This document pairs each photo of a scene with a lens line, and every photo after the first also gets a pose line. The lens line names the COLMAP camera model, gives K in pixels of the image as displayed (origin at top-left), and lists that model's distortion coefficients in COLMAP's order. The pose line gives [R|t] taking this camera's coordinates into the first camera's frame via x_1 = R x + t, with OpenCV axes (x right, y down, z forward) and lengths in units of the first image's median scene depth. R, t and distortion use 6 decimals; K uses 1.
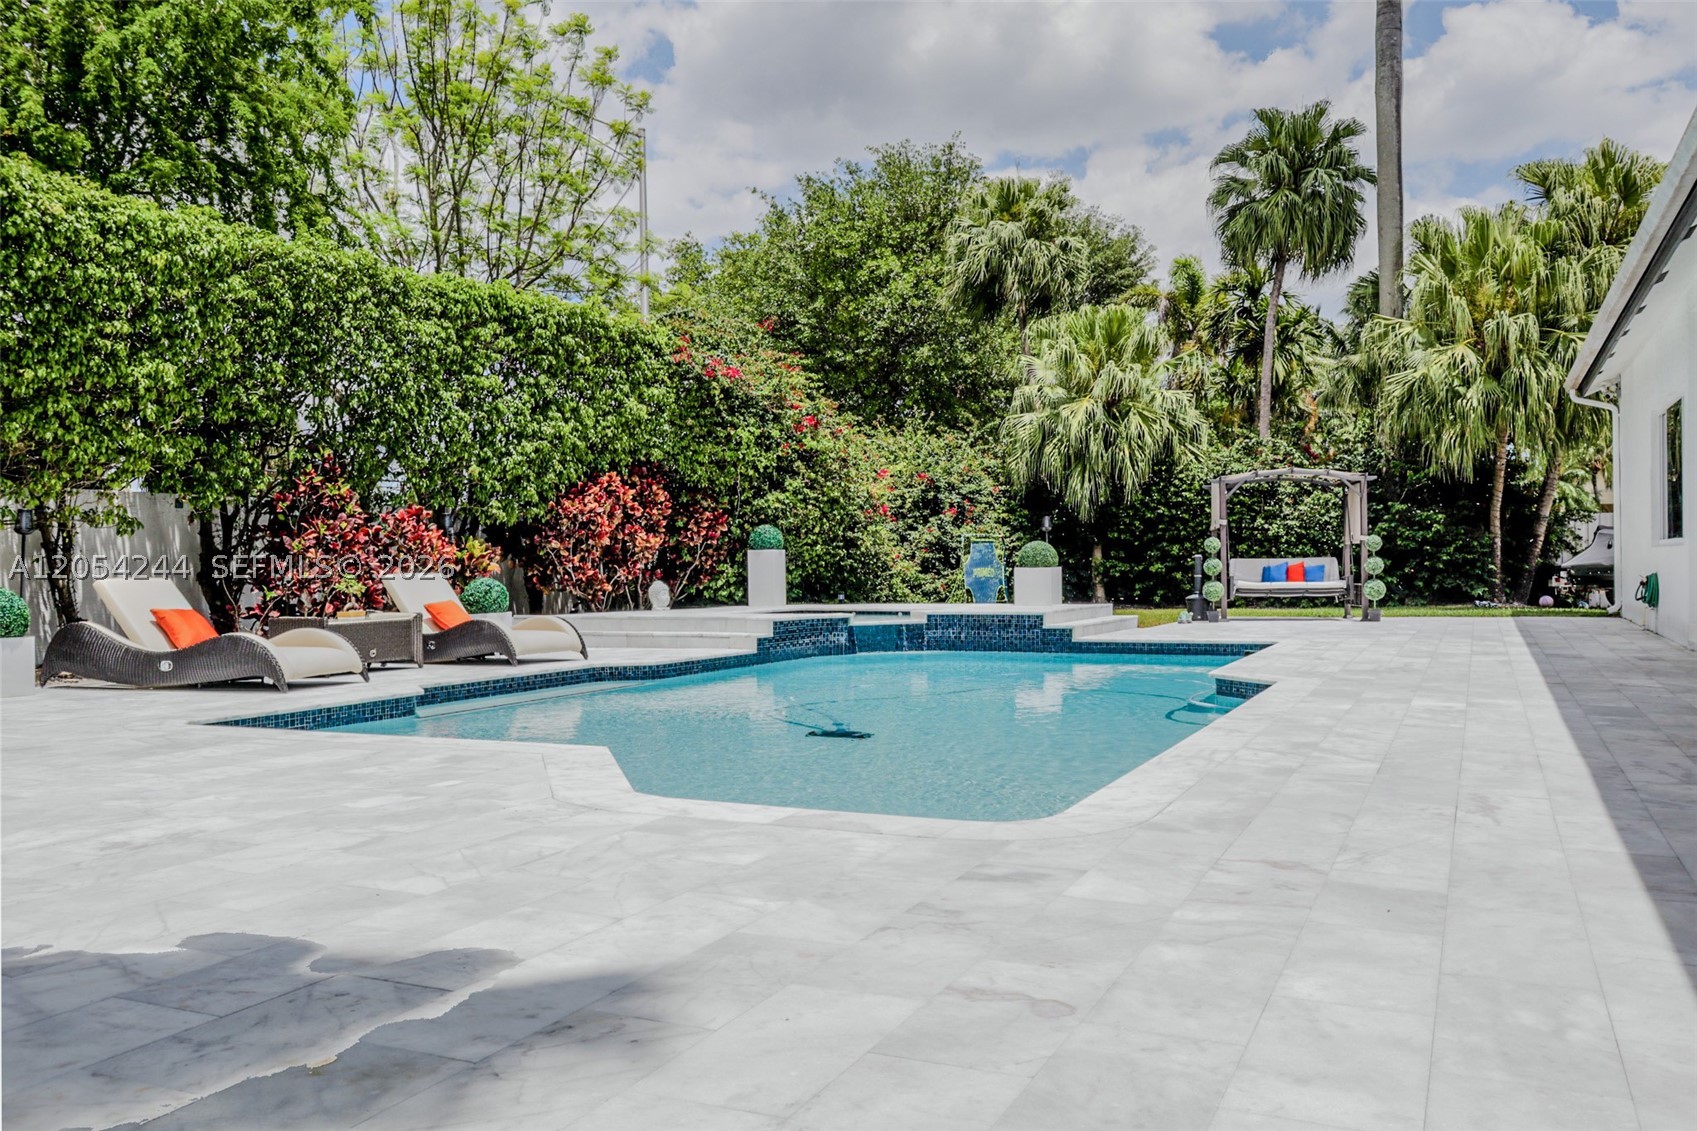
lens RADIAL K [[1352.5, 0, 851.4], [0, 1352.5, 565.7], [0, 0, 1]] dist [0.010235, -0.005305]
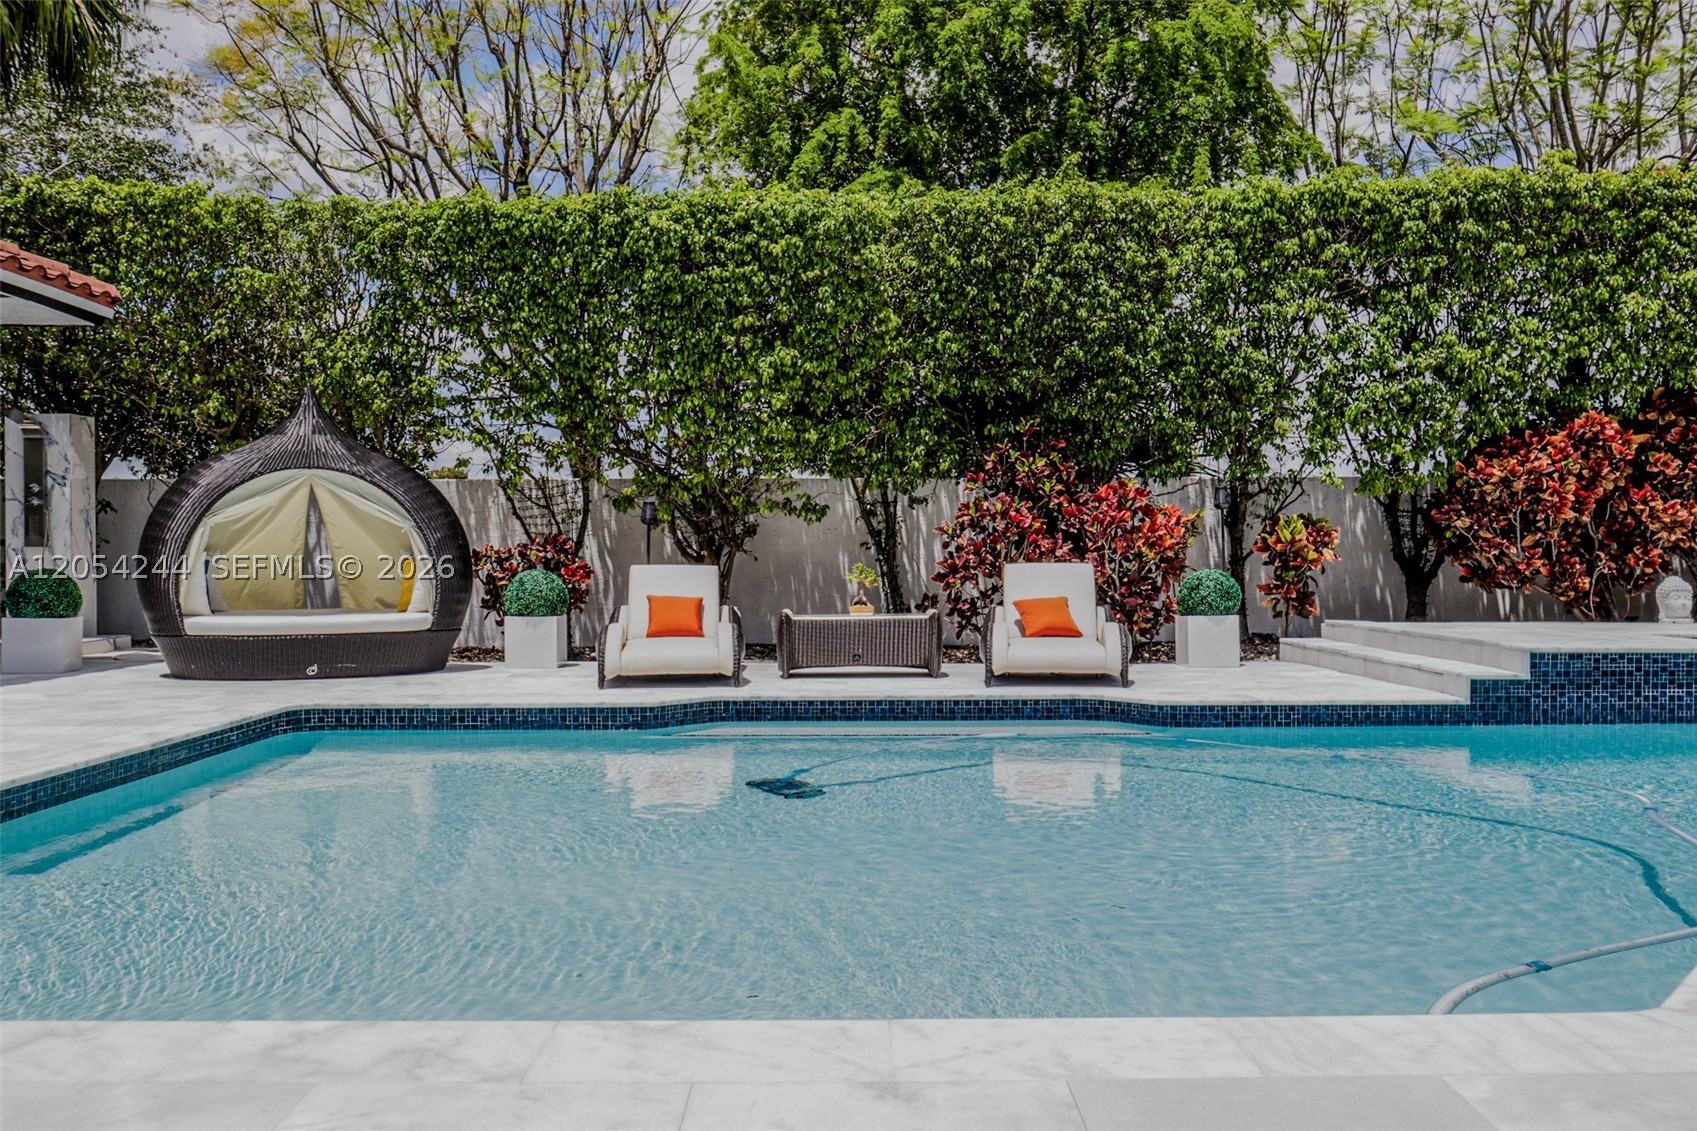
lens RADIAL K [[1352.5, 0, 851.5], [0, 1352.5, 563.2], [0, 0, 1]] dist [0.010235, -0.005305]
pose [[0.439714, 0.012479, -0.898051, 0.403578], [-0.000934, 0.999909, 0.013438, -0.005317], [0.898138, -0.005070, 0.439685, 0.593003]]
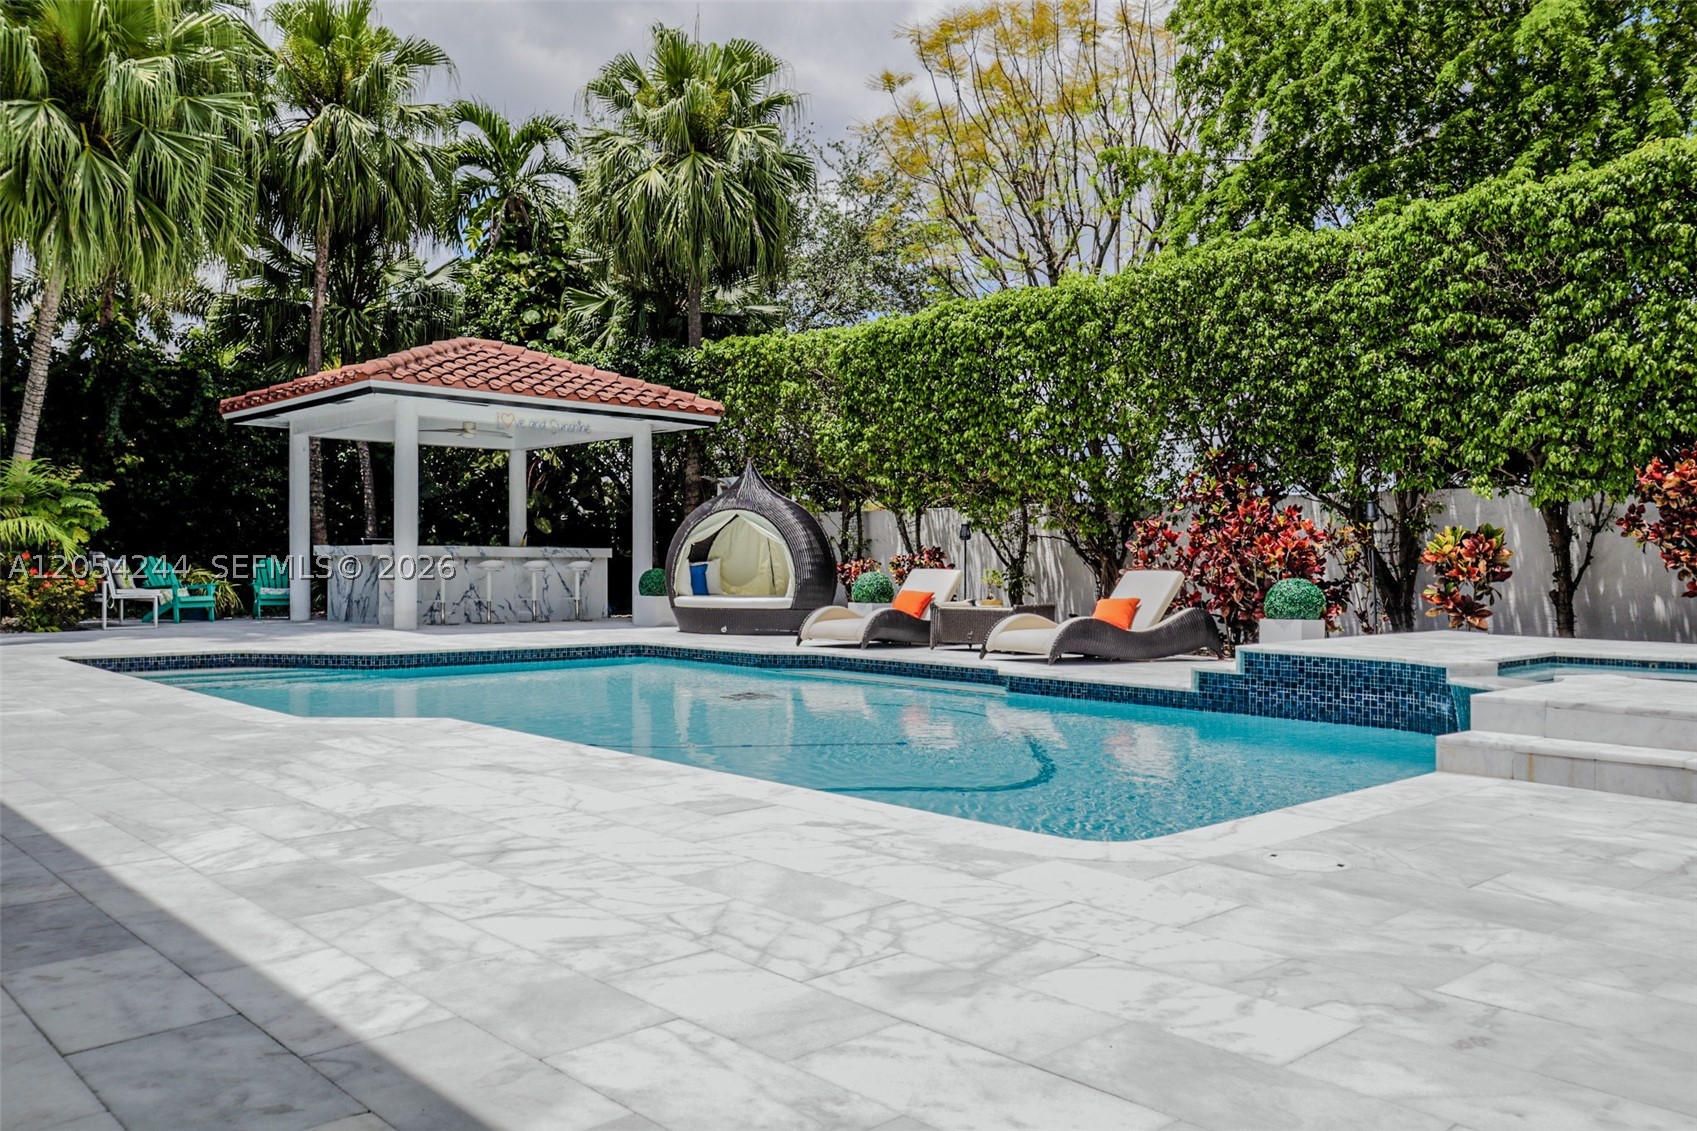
lens RADIAL K [[1352.5, 0, 846.0], [0, 1352.5, 568.4], [0, 0, 1]] dist [0.010235, -0.005305]
pose [[-0.379359, 0.011095, -0.925183, 0.760170], [-0.001684, 0.999918, 0.012681, -0.009304], [0.925248, 0.006369, -0.379309, 1.300912]]
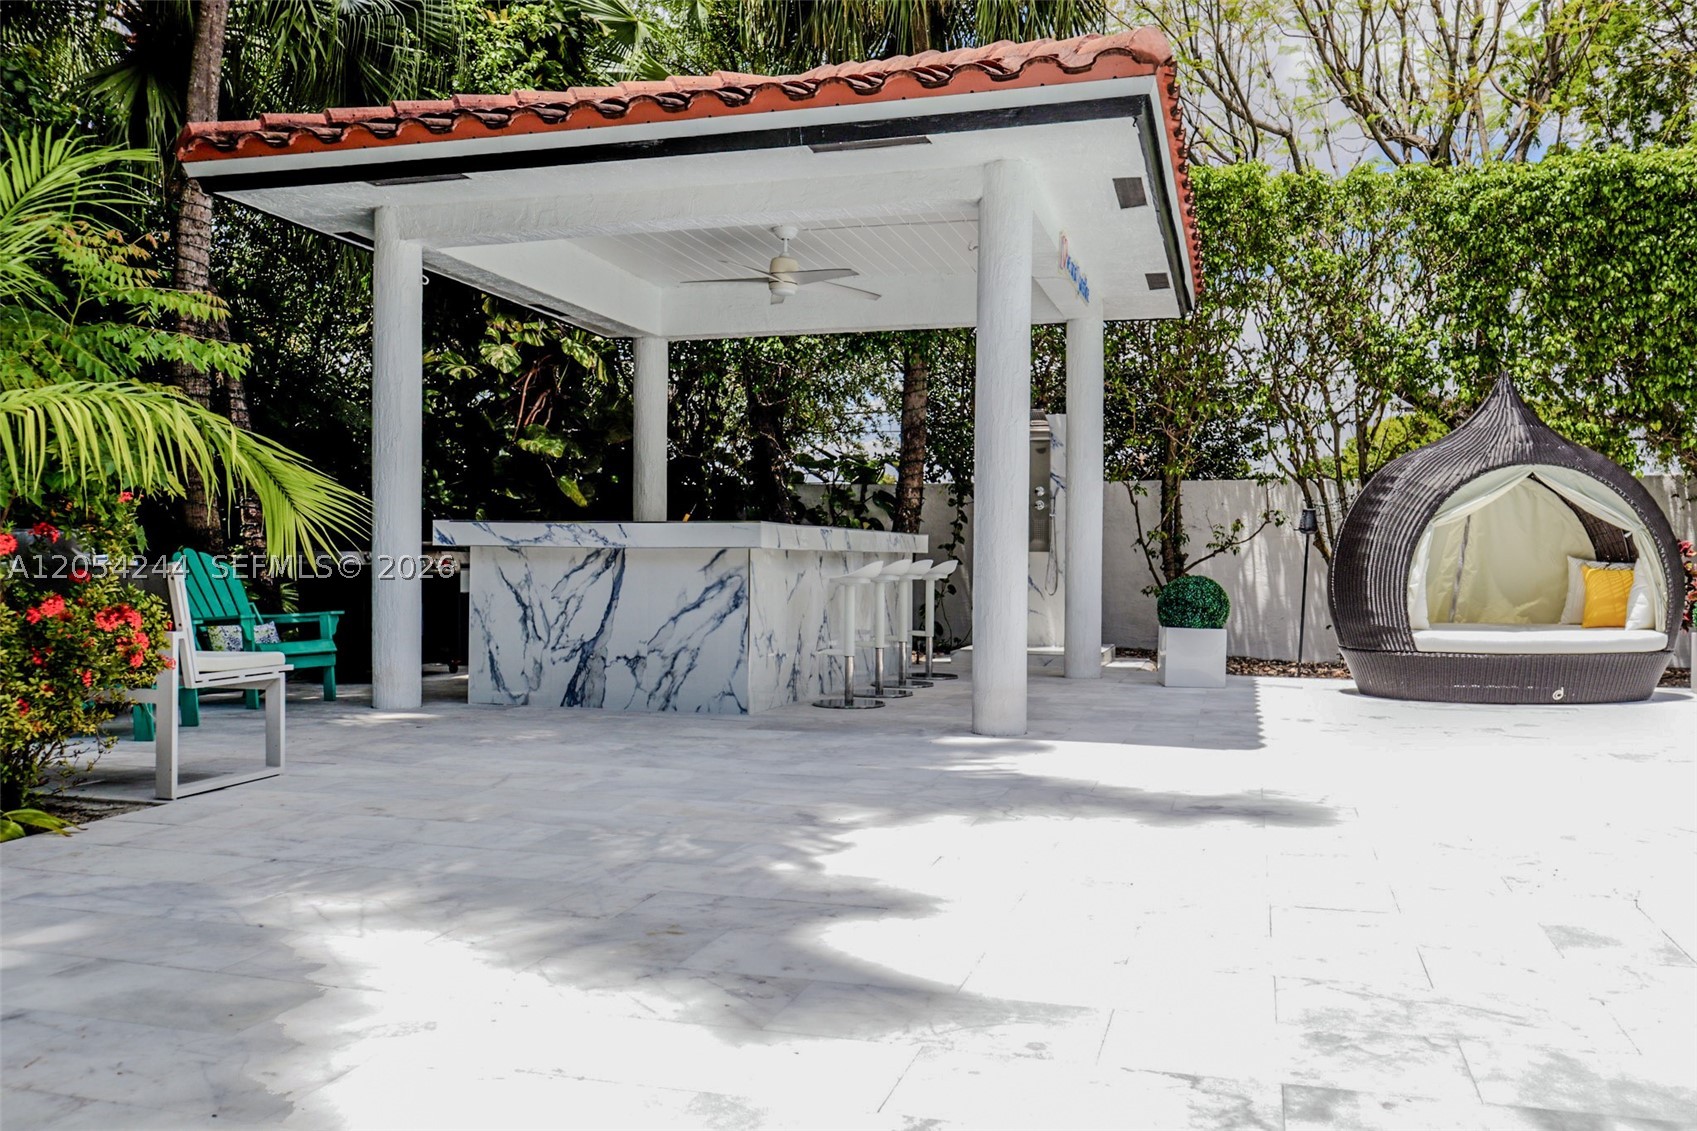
lens RADIAL K [[1352.5, 0, 843.6], [0, 1352.5, 566.8], [0, 0, 1]] dist [0.010235, -0.005305]
pose [[0.150738, 0.012270, -0.988498, 0.175215], [-0.008324, 0.999903, 0.011142, -0.001622], [0.988539, 0.006548, 0.150825, 0.178775]]
